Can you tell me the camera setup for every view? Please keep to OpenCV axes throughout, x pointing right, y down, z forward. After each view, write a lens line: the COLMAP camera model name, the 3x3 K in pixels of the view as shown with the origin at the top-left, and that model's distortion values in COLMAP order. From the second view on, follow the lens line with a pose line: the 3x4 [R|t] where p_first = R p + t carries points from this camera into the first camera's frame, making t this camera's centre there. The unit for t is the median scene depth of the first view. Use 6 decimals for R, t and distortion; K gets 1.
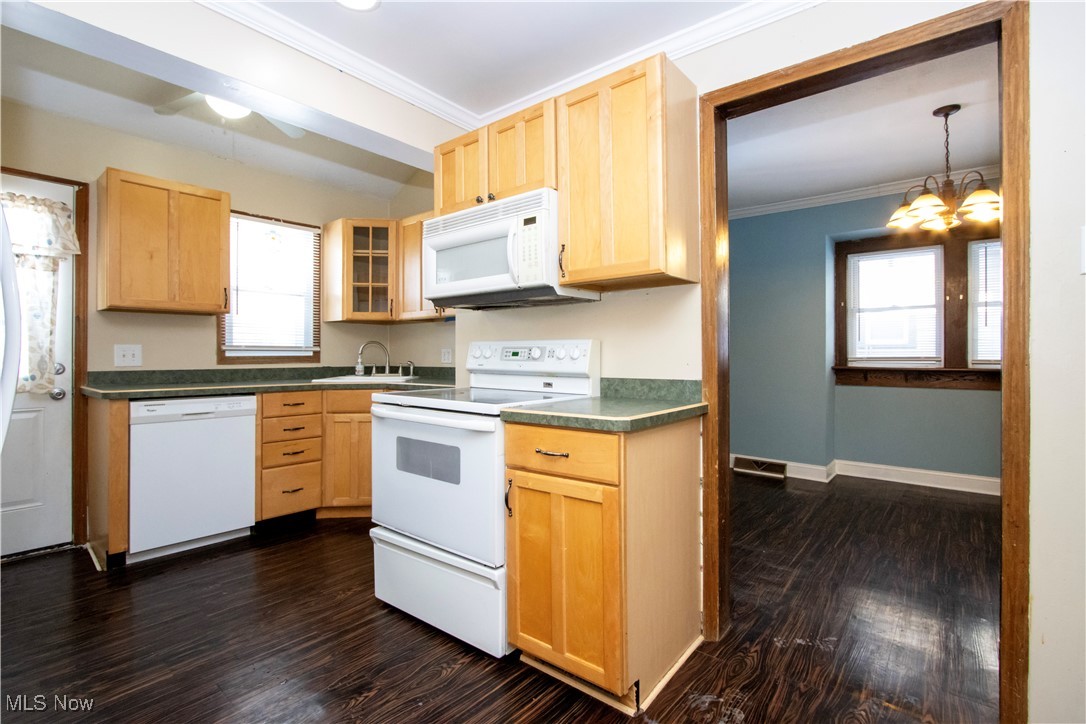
lens RADIAL K [[506.6, 0, 536.0], [0, 506.6, 356.9], [0, 0, 1]] dist [-0.012804, 0.002203]
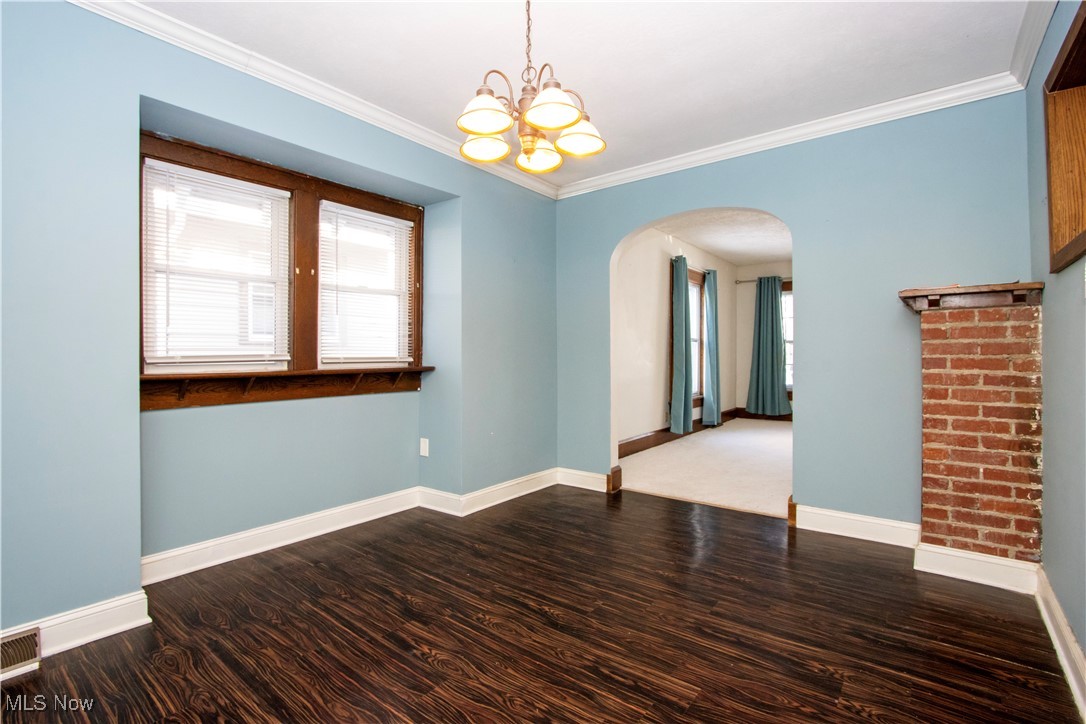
lens RADIAL K [[506.6, 0, 547.9], [0, 506.6, 356.4], [0, 0, 1]] dist [-0.012804, 0.002203]
pose [[-0.034505, -0.009149, 0.999363, 0.130472], [0.002824, 0.999953, 0.009252, -0.003683], [-0.999401, 0.003141, -0.034477, 0.863709]]
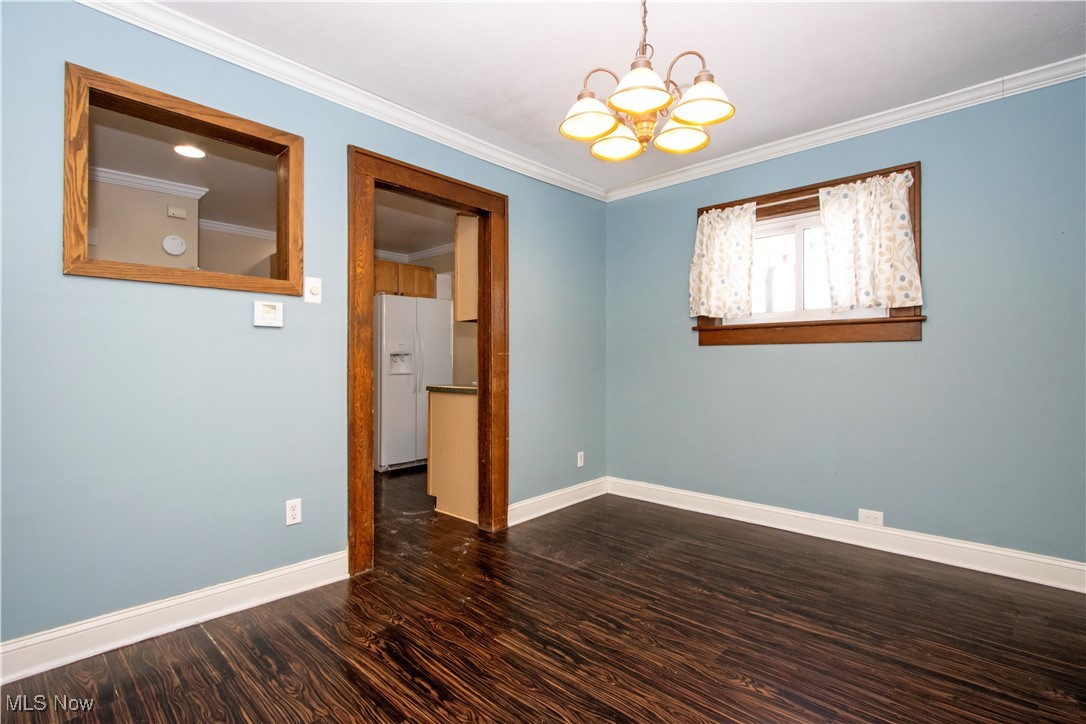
lens RADIAL K [[506.6, 0, 547.3], [0, 506.6, 363.9], [0, 0, 1]] dist [-0.012804, 0.002203]
pose [[-0.047609, -0.000542, -0.998866, 1.241240], [-0.000424, 1.000000, -0.000522, 0.002511], [0.998866, 0.000399, -0.047609, 0.787642]]
